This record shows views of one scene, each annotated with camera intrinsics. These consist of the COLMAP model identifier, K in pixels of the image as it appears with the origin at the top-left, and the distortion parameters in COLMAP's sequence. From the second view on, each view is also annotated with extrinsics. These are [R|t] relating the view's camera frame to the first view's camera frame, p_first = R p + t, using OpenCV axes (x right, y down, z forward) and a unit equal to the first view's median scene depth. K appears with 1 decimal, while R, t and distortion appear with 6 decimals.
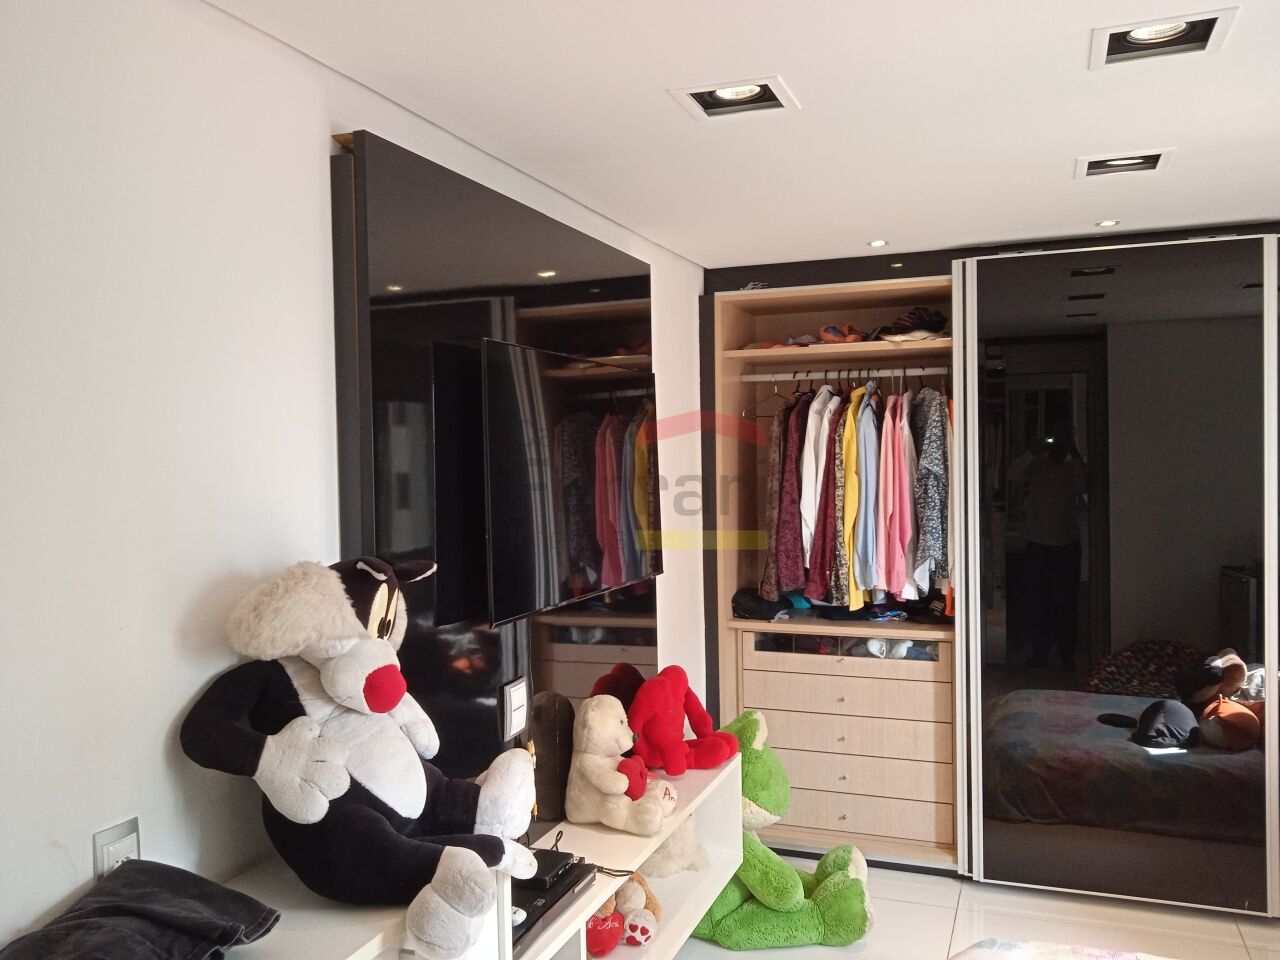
lens RADIAL K [[1054.0, 0, 635.3], [0, 1054.0, 483.4], [0, 0, 1]] dist [0.003291, -0.001971]
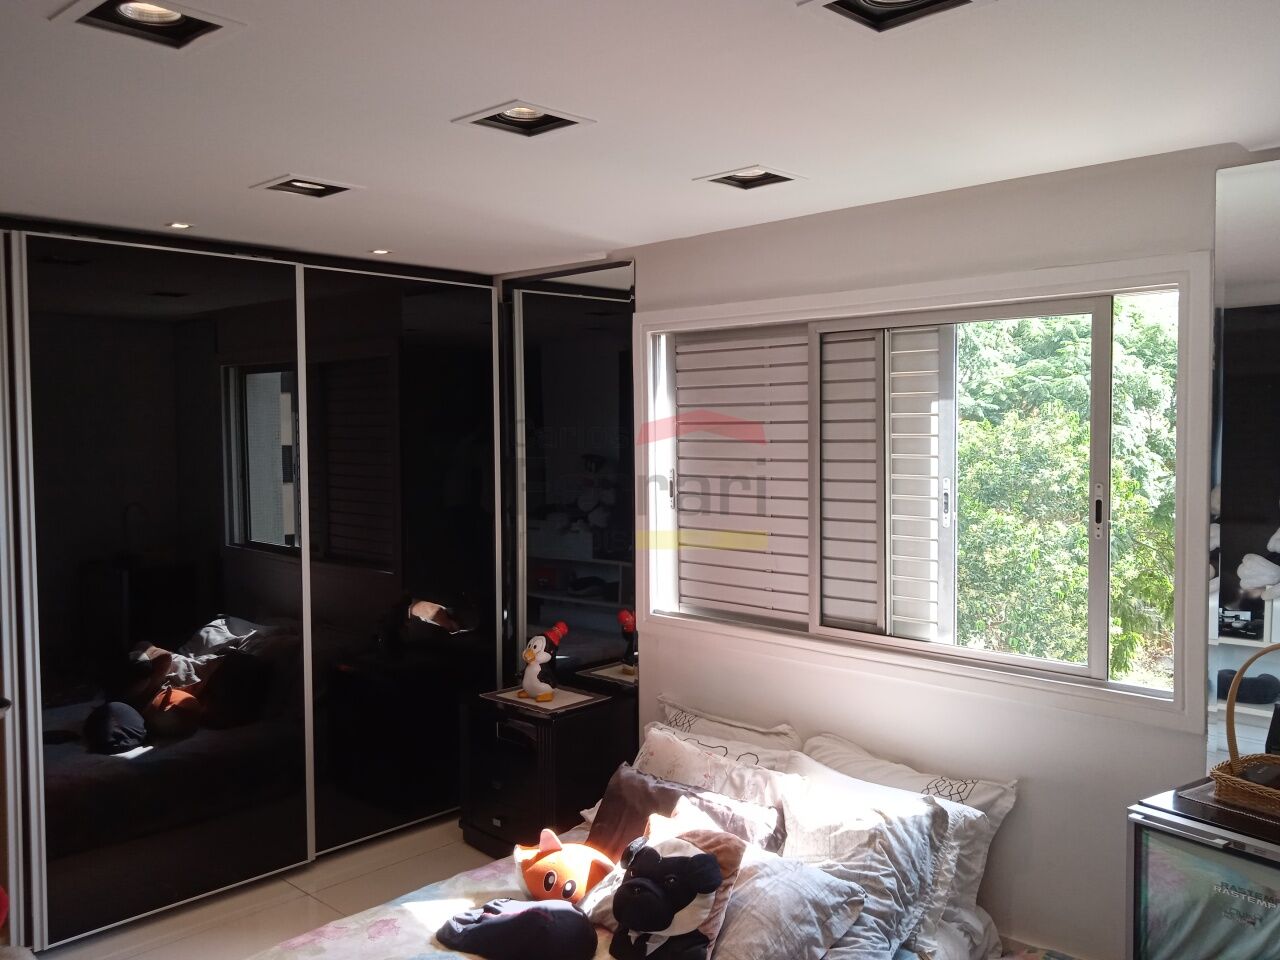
lens RADIAL K [[1054.0, 0, 638.4], [0, 1054.0, 483.6], [0, 0, 1]] dist [0.003291, -0.001971]
pose [[0.394527, -0.035222, 0.918209, -0.218875], [0.027051, 0.999277, 0.026709, -0.014851], [-0.918486, 0.014302, 0.395194, 0.161464]]
